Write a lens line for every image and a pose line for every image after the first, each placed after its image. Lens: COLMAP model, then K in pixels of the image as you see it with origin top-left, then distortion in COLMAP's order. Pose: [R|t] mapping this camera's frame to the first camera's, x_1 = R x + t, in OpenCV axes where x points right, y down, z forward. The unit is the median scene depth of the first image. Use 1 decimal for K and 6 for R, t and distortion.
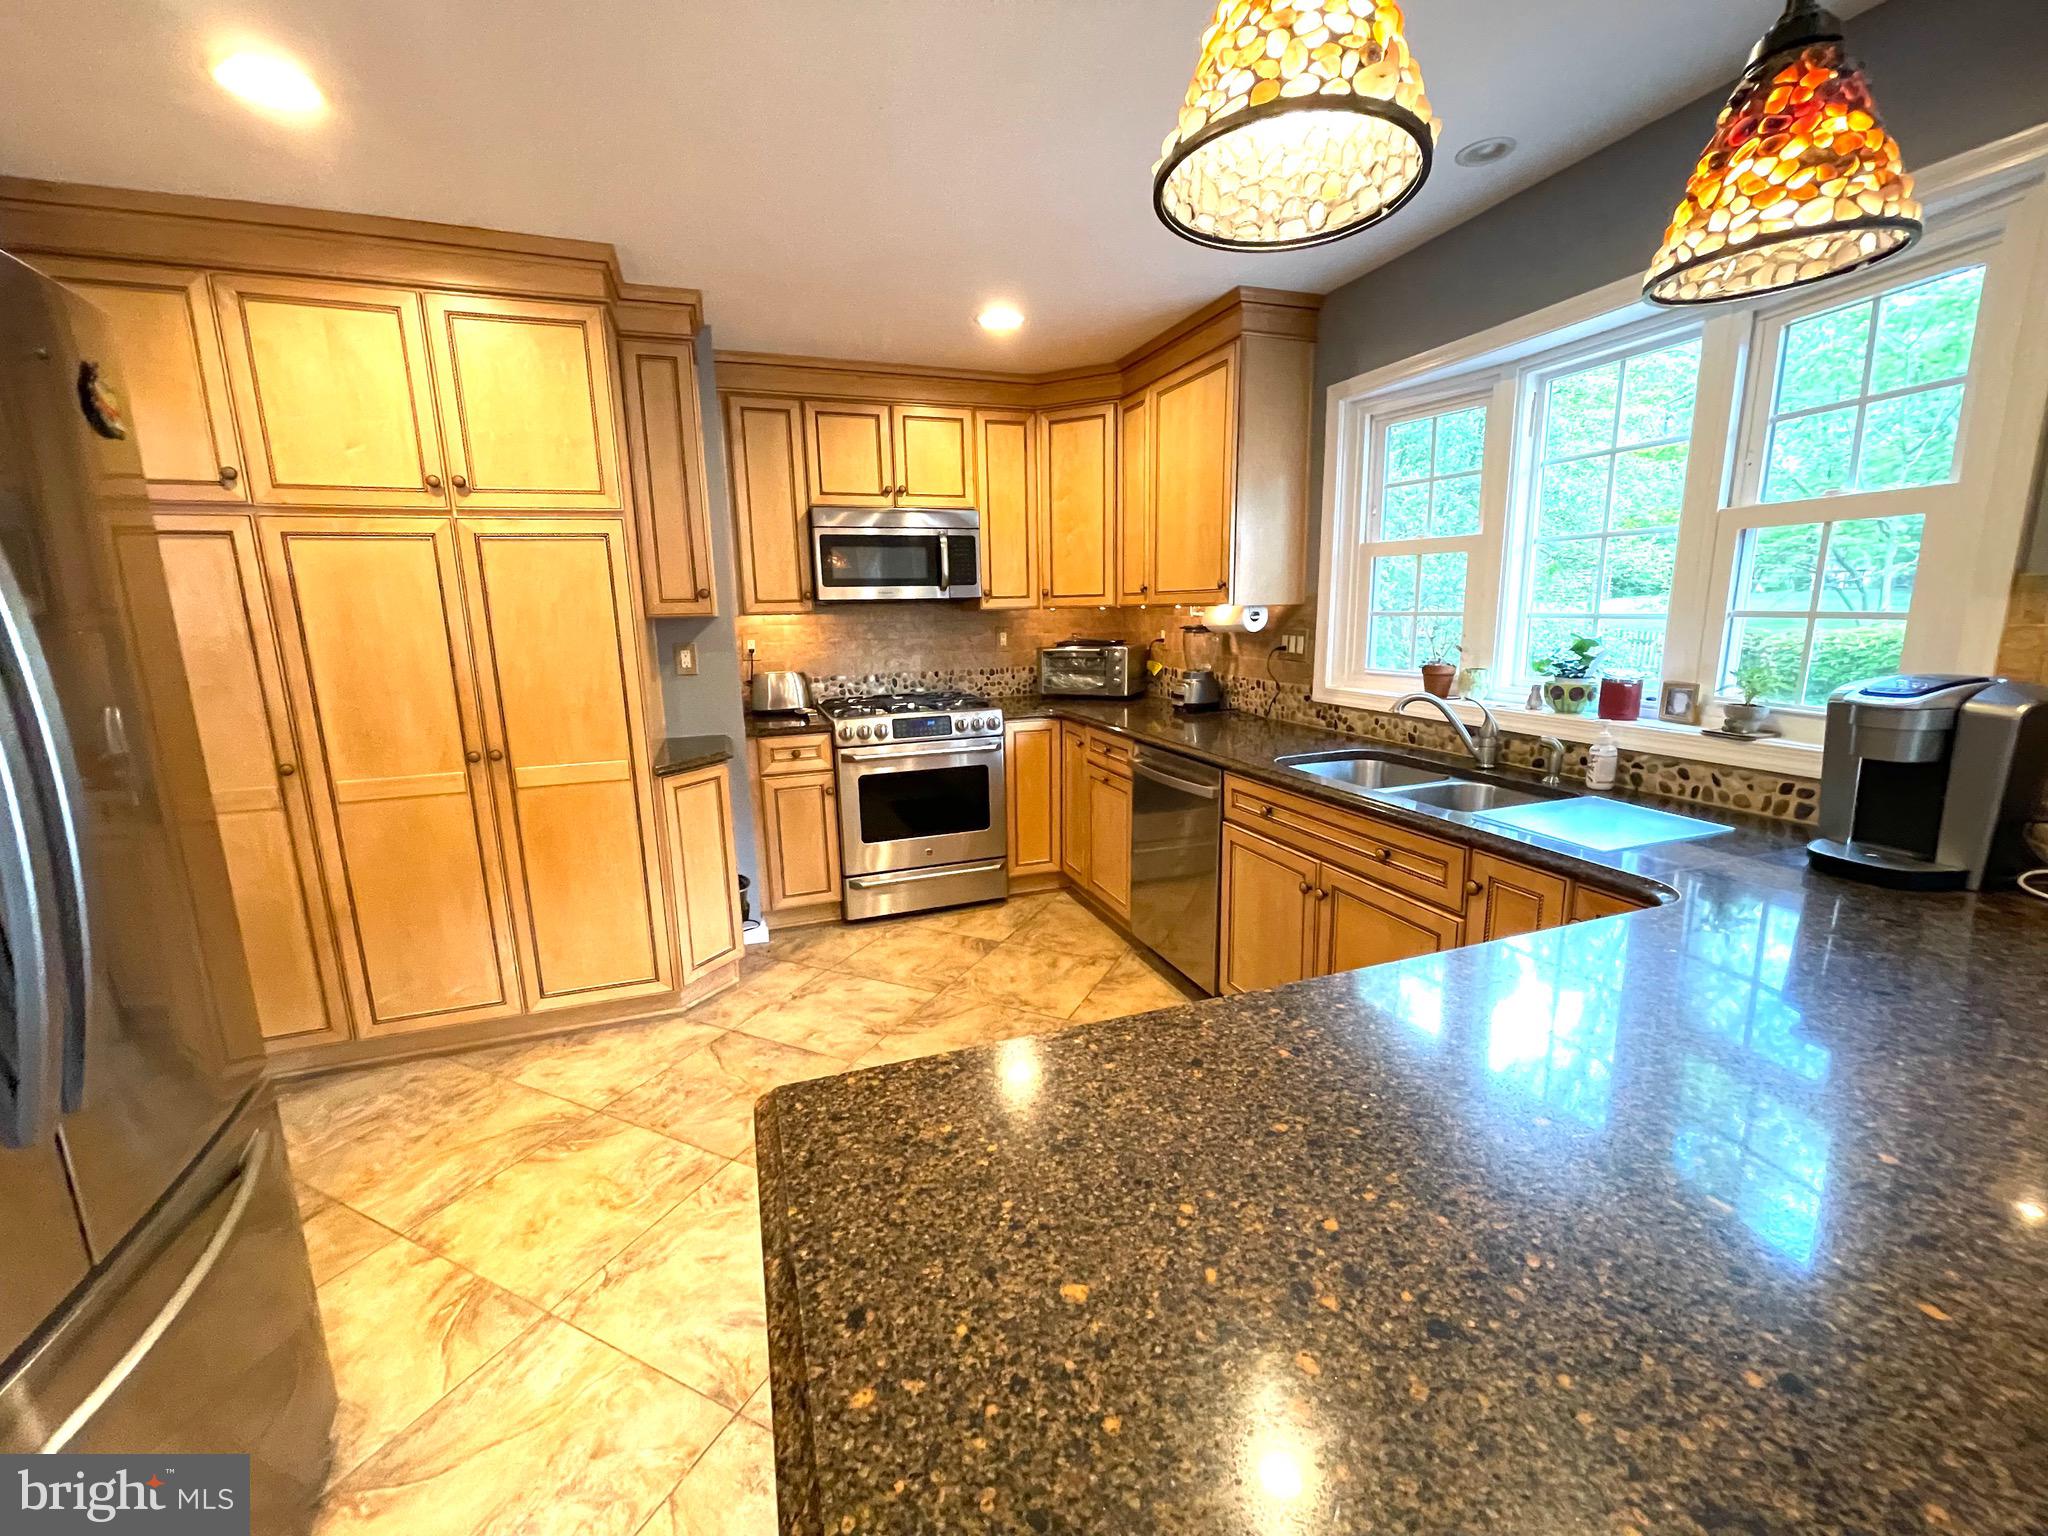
lens RADIAL K [[824.5, 0, 1015.4], [0, 824.5, 761.2], [0, 0, 1]] dist [-0.001201, -0.000772]
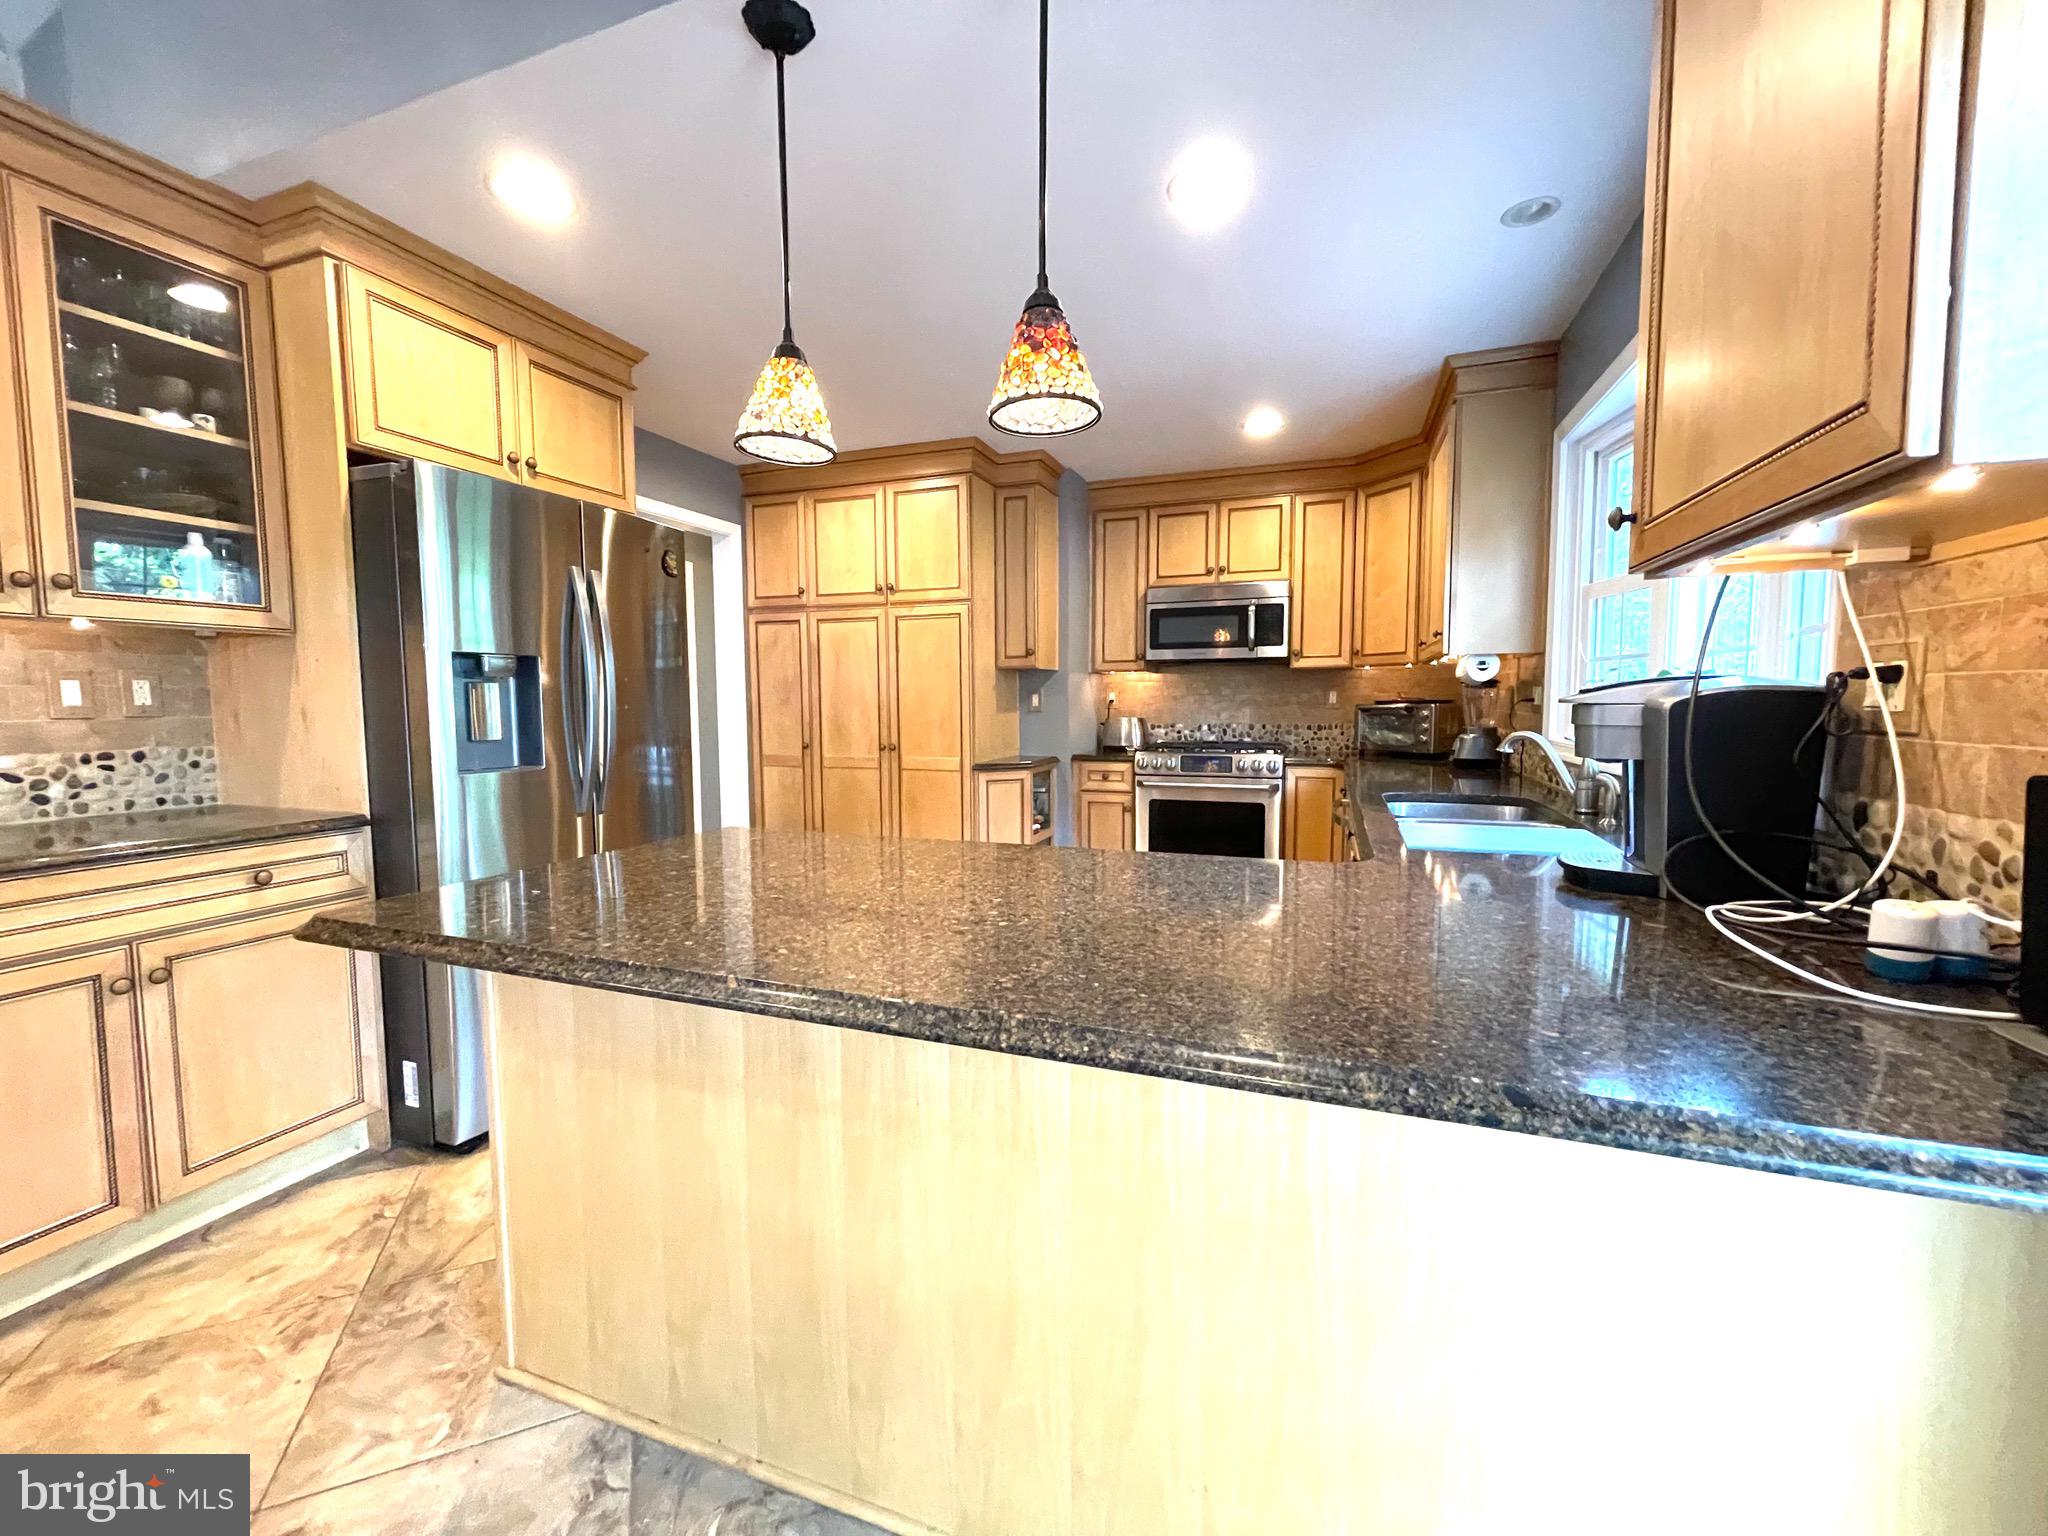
lens RADIAL K [[824.5, 0, 1018.9], [0, 824.5, 757.6], [0, 0, 1]] dist [-0.001201, -0.000772]
pose [[0.765439, 0.063578, -0.640360, 0.502279], [-0.132362, 0.989385, -0.059985, 0.063786], [0.629749, 0.130674, 0.765729, -0.083303]]
